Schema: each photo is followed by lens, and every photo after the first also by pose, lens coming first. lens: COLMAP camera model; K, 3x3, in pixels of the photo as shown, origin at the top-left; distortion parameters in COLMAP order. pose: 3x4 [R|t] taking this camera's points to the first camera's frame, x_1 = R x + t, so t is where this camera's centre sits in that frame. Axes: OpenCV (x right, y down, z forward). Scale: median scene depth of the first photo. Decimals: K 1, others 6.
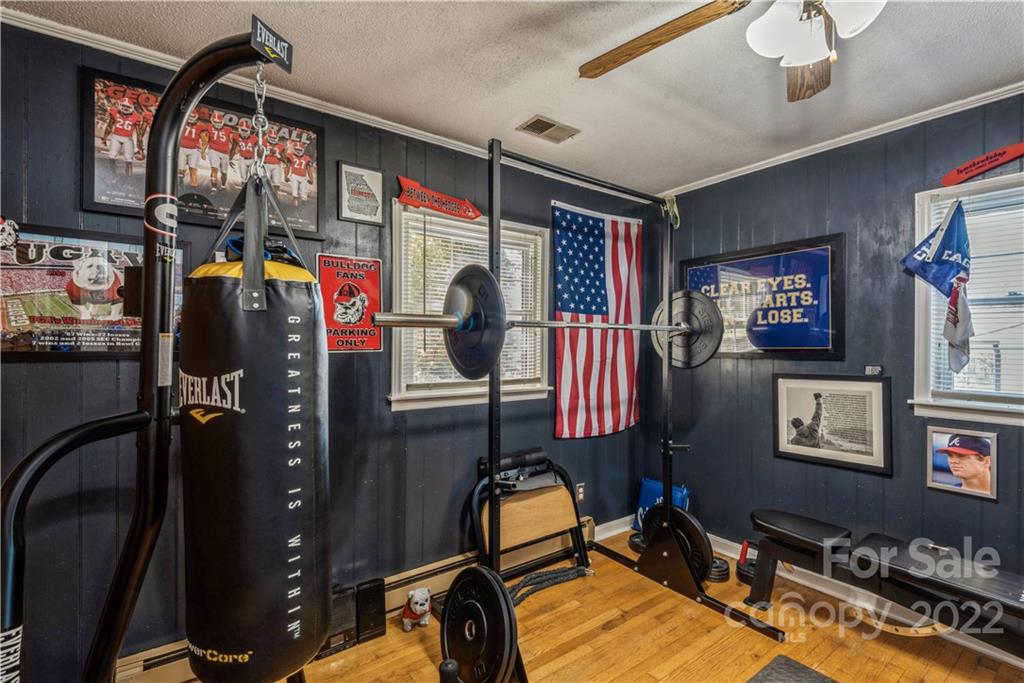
lens RADIAL K [[466.5, 0, 514.2], [0, 466.5, 341.7], [0, 0, 1]] dist [0.010831, -0.002955]
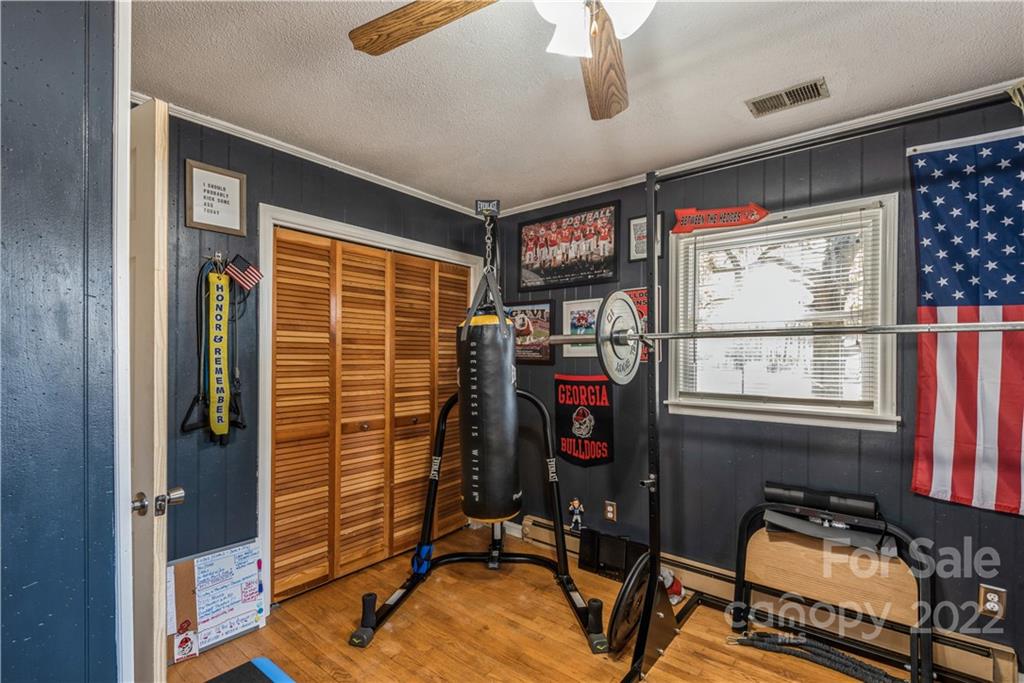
lens RADIAL K [[466.5, 0, 515.1], [0, 466.5, 350.6], [0, 0, 1]] dist [0.010831, -0.002955]
pose [[0.247720, -0.013585, -0.968736, 0.777886], [0.004845, 0.999907, -0.012783, 0.004499], [0.968819, -0.001527, 0.247763, 0.332835]]
